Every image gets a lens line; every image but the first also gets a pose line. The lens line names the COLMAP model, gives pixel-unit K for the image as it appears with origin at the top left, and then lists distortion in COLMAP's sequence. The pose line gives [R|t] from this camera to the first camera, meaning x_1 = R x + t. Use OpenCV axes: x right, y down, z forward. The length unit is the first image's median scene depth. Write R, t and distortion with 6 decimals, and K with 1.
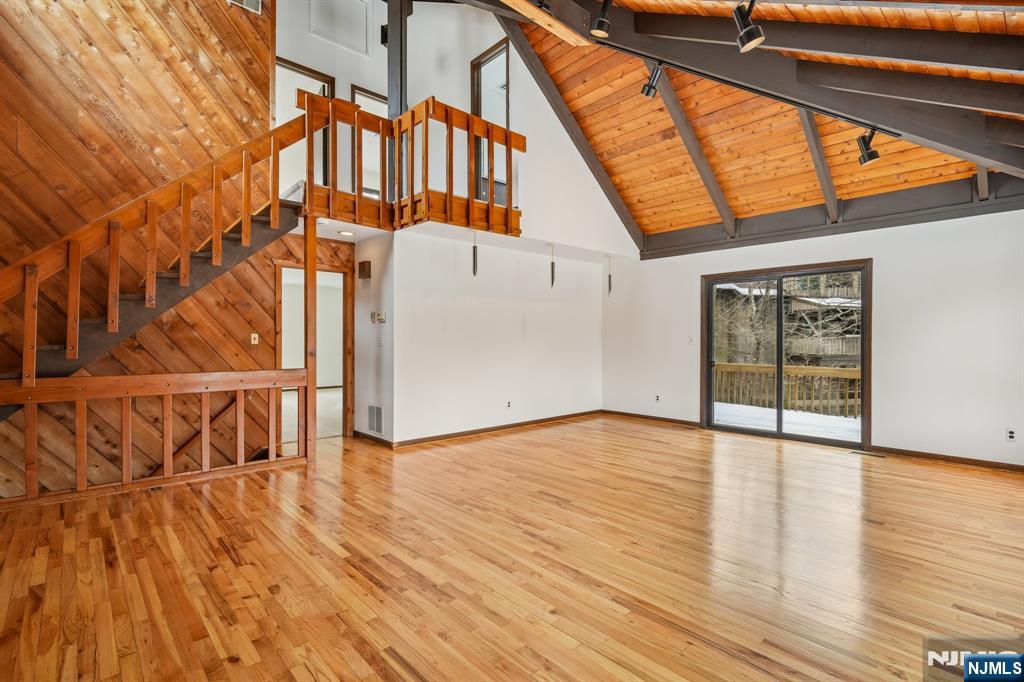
lens RADIAL K [[478.4, 0, 506.9], [0, 478.4, 335.2], [0, 0, 1]] dist [-0.002587, -0.000830]
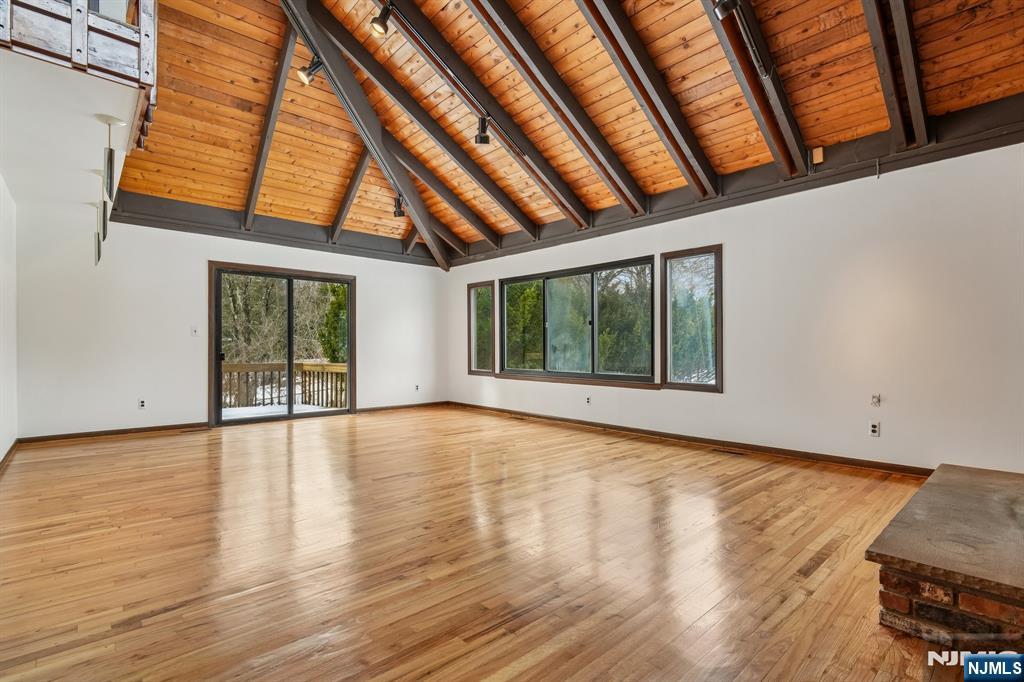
lens RADIAL K [[481.1, 0, 515.4], [0, 481.1, 349.5], [0, 0, 1]] dist [-0.000765, -0.000366]
pose [[-0.007918, -0.001339, 0.999968, -0.591442], [-0.013054, 0.999914, 0.001236, 0.040804], [-0.999883, -0.013044, -0.007935, 0.481817]]
